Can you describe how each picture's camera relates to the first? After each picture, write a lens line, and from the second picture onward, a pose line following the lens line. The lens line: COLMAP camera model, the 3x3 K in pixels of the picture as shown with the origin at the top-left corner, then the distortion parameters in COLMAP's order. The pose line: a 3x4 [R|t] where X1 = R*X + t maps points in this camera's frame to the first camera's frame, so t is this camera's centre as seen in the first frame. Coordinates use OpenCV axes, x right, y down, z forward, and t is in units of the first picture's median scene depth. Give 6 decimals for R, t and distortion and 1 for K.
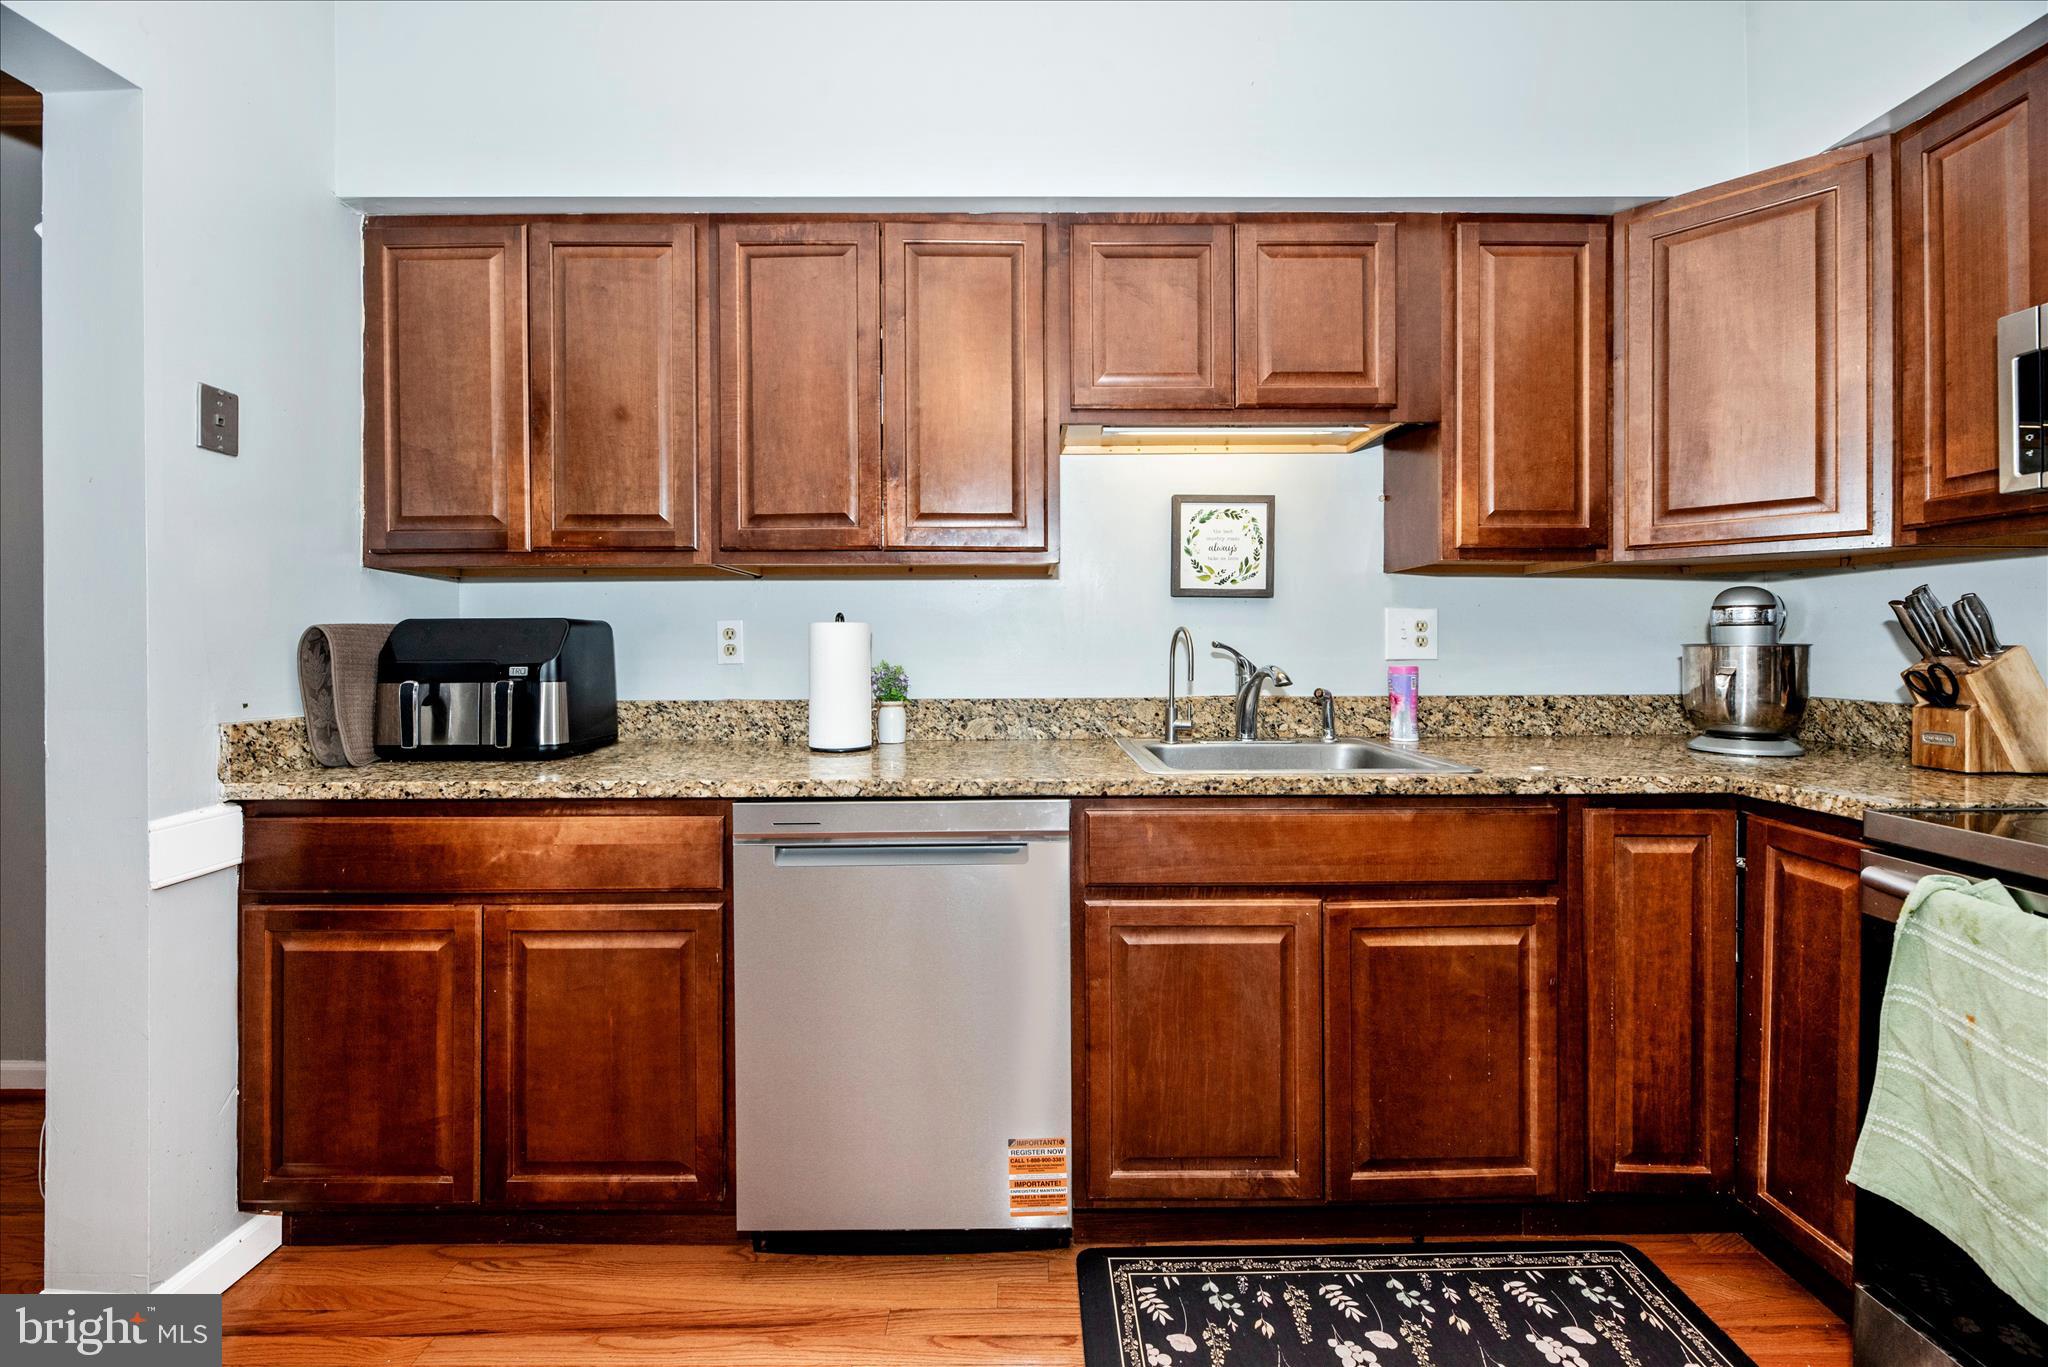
lens RADIAL K [[825.9, 0, 1002.9], [0, 825.9, 653.9], [0, 0, 1]] dist [0.001213, -0.001301]
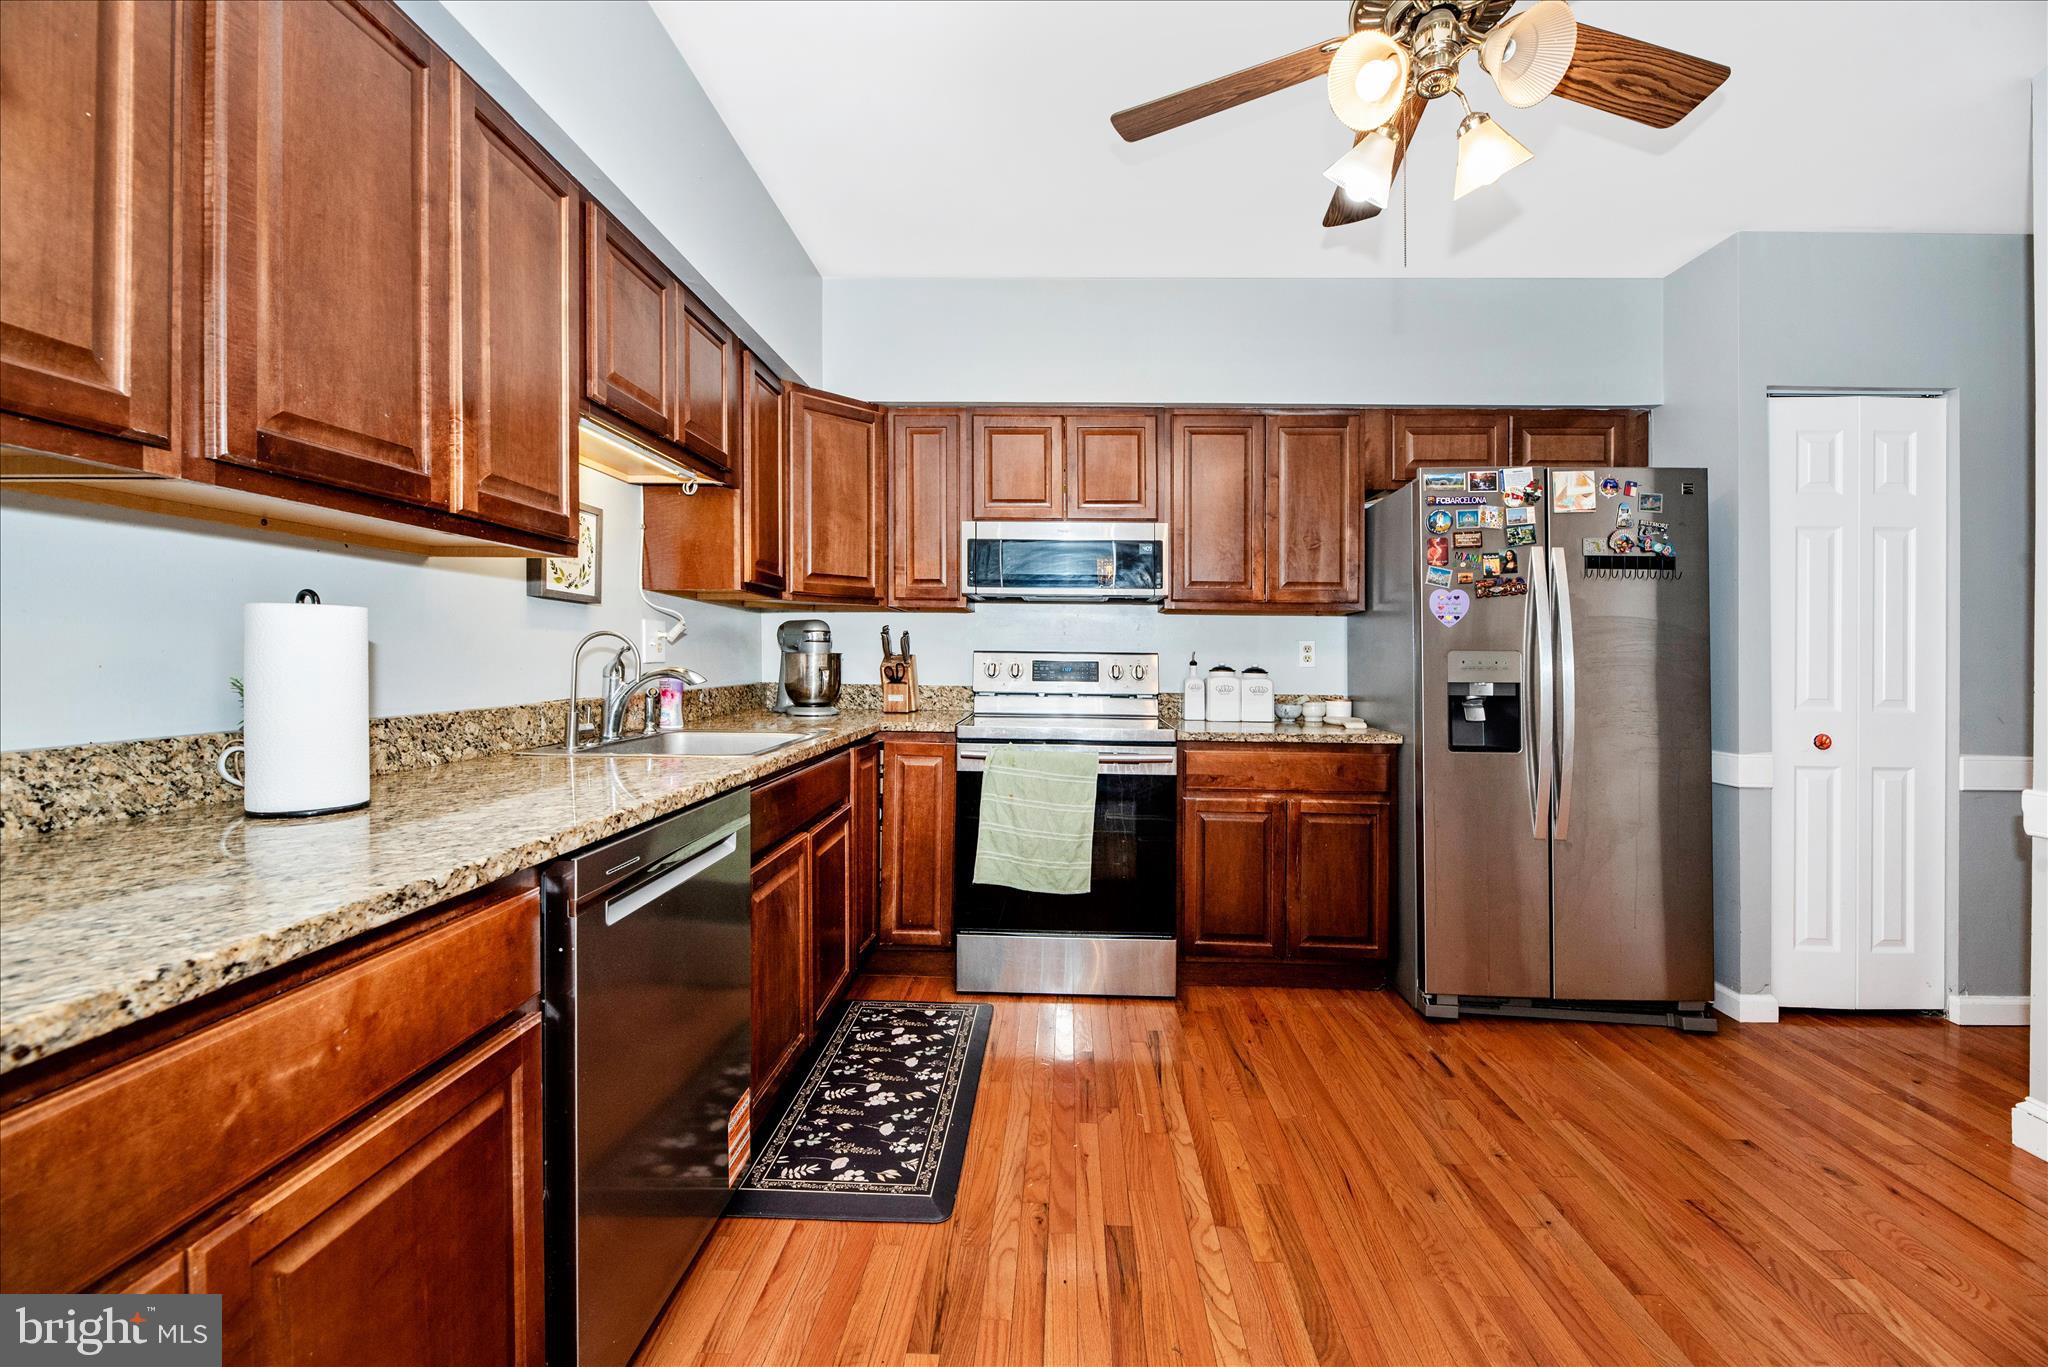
lens RADIAL K [[825.9, 0, 1074.4], [0, 825.9, 640.5], [0, 0, 1]] dist [0.001213, -0.001301]
pose [[0.008532, 0.023259, 0.999693, -1.050284], [-0.000809, 0.999729, -0.023253, 0.003258], [-0.999963, -0.000610, 0.008548, 0.543711]]
